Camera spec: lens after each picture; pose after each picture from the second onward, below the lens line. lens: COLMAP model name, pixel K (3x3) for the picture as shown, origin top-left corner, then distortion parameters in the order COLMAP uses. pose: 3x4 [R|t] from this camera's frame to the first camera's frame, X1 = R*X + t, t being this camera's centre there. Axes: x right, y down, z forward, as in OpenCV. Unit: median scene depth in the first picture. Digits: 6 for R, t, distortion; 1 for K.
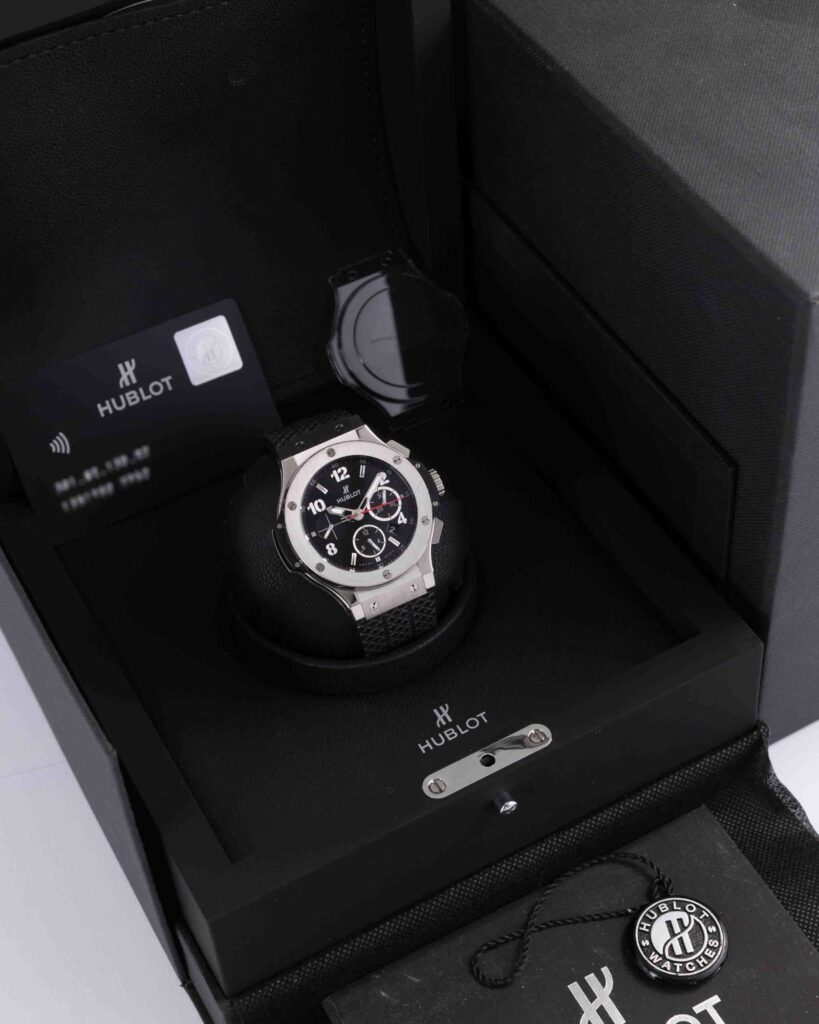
lens RADIAL K [[2231.9, 0, 408.5], [0, 2231.9, 510.8], [0, 0, 1]] dist [0.089514, 0.000000]
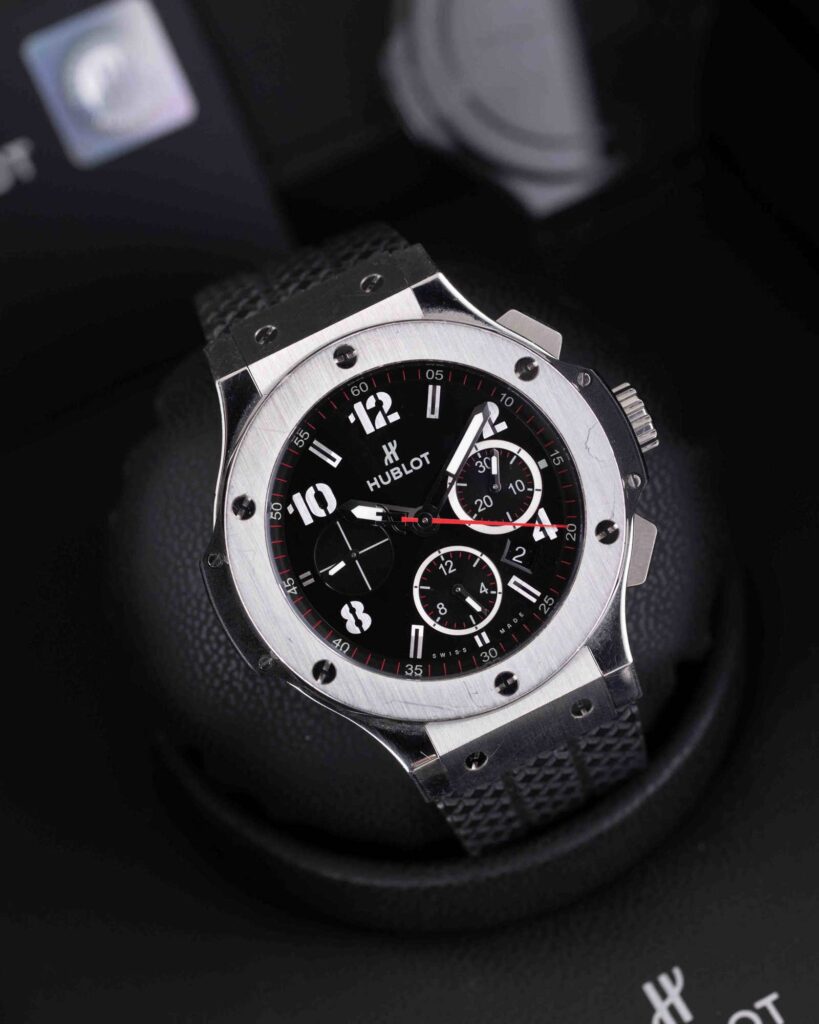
lens RADIAL K [[2231.9, 0, 412.7], [0, 2231.9, 514.0], [0, 0, 1]] dist [0.089514, 0.000000]
pose [[0.994714, -0.025150, -0.099556, 0.012376], [0.037850, 0.991076, 0.127812, -0.046875], [0.095453, -0.130904, 0.986789, 0.631902]]
